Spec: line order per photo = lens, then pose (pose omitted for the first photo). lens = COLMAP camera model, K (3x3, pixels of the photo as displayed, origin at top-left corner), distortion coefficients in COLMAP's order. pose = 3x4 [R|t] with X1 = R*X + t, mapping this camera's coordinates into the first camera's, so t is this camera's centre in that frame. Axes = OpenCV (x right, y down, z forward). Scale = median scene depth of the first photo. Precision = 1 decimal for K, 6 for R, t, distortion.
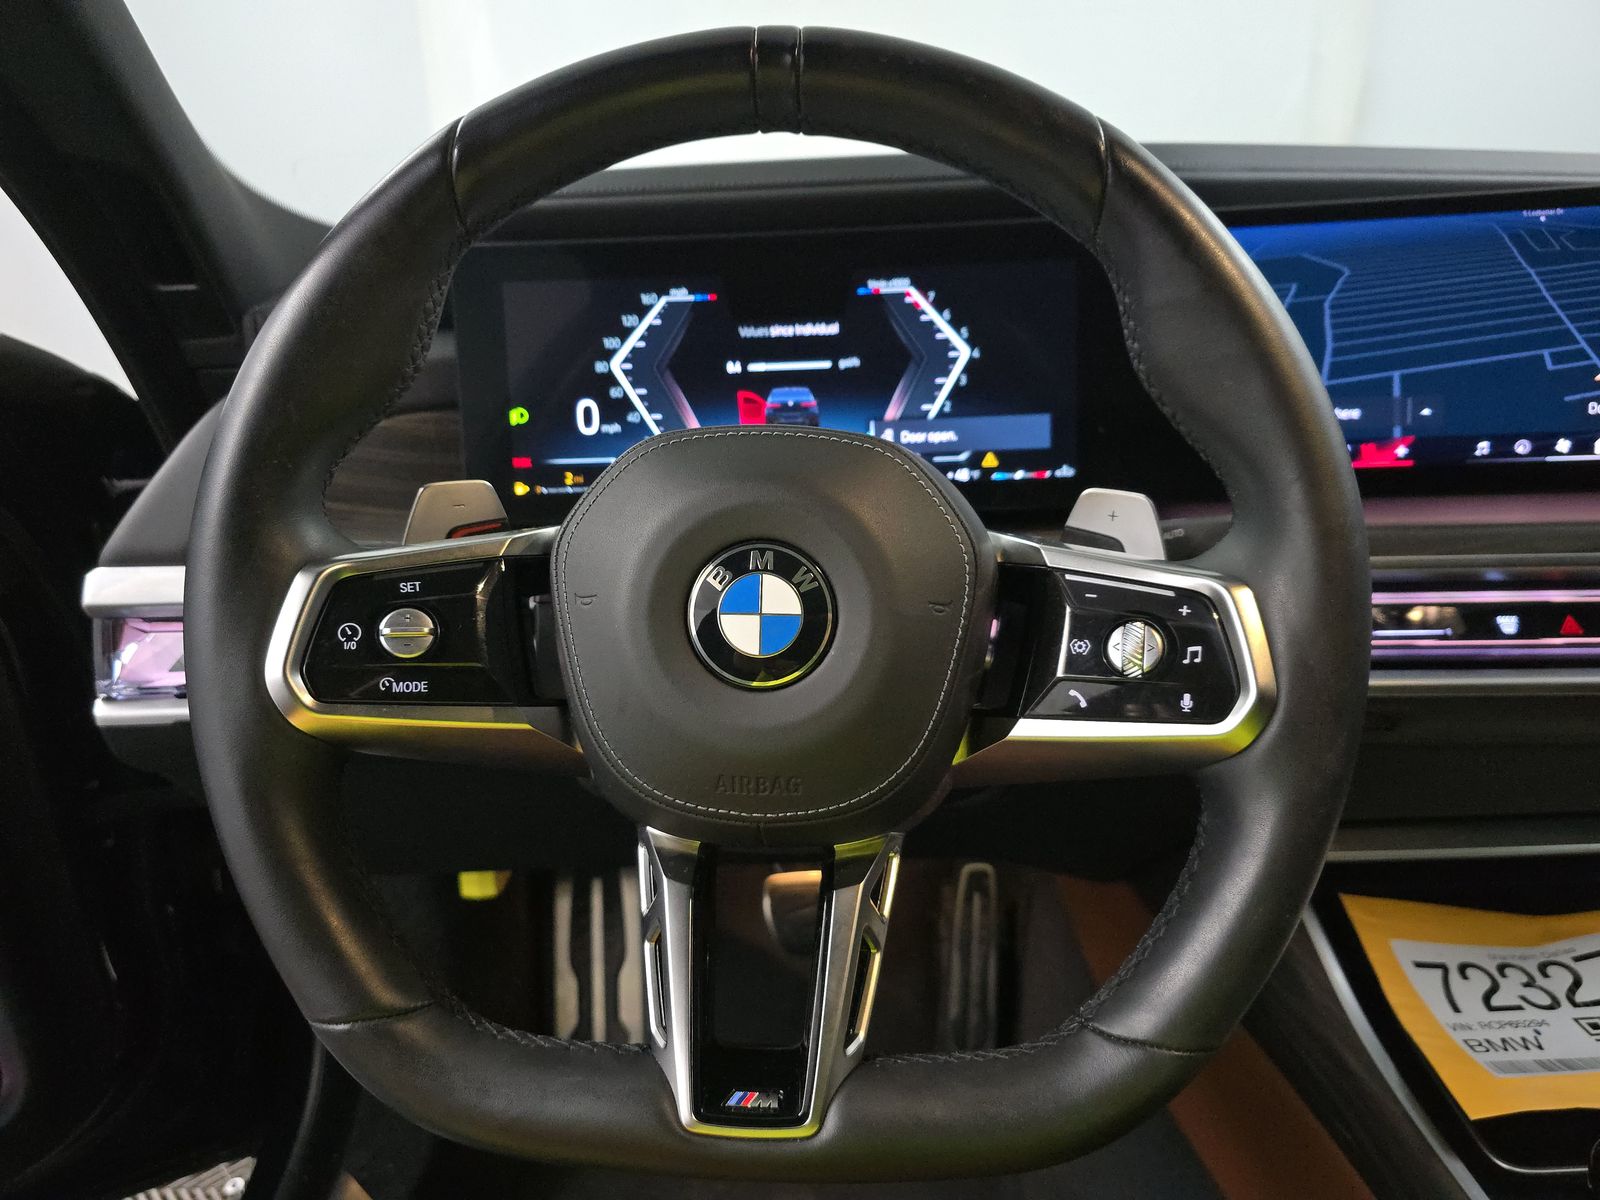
lens RADIAL K [[1075.5, 0, 800.2], [0, 1075.5, 604.2], [0, 0, 1]] dist [0.019054, -0.008378]
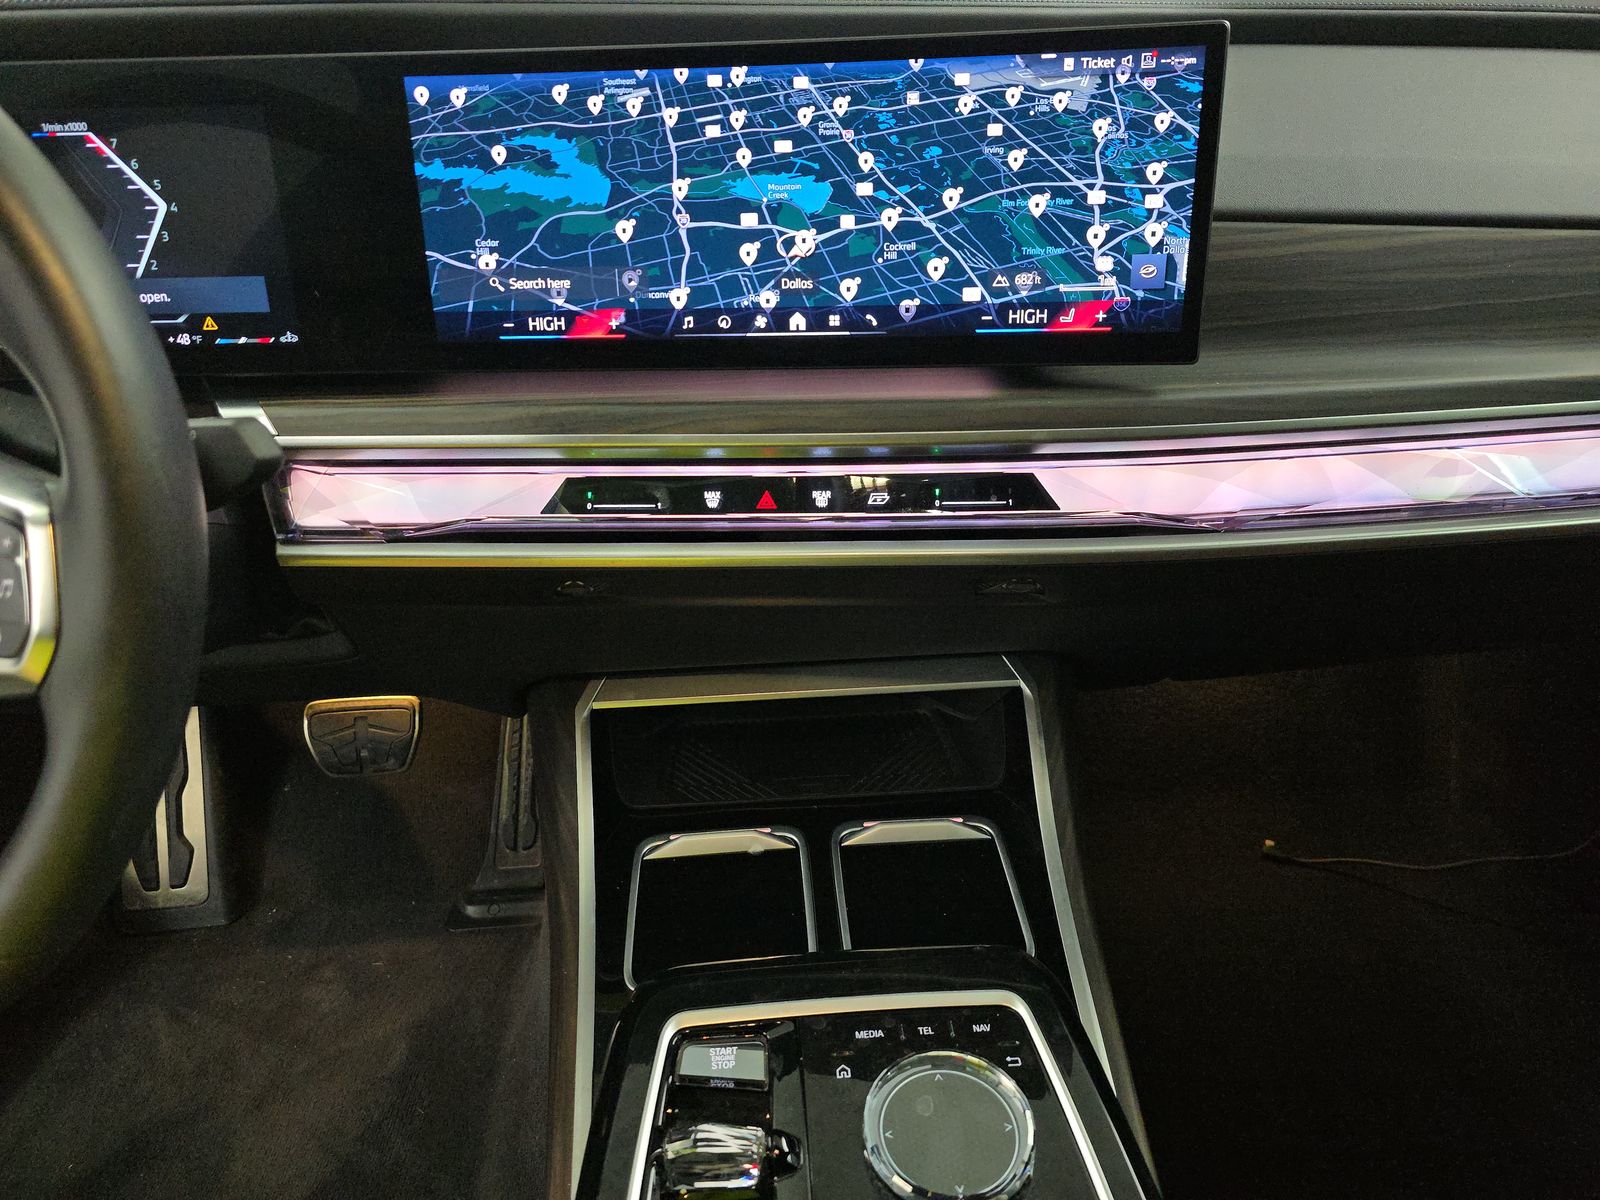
lens RADIAL K [[1075.5, 0, 800.4], [0, 1075.5, 596.9], [0, 0, 1]] dist [0.019054, -0.008378]
pose [[0.996547, -0.003763, 0.082947, 0.625678], [-0.006009, 0.993084, 0.117250, -0.008981], [-0.082815, -0.117343, 0.989632, -0.023475]]
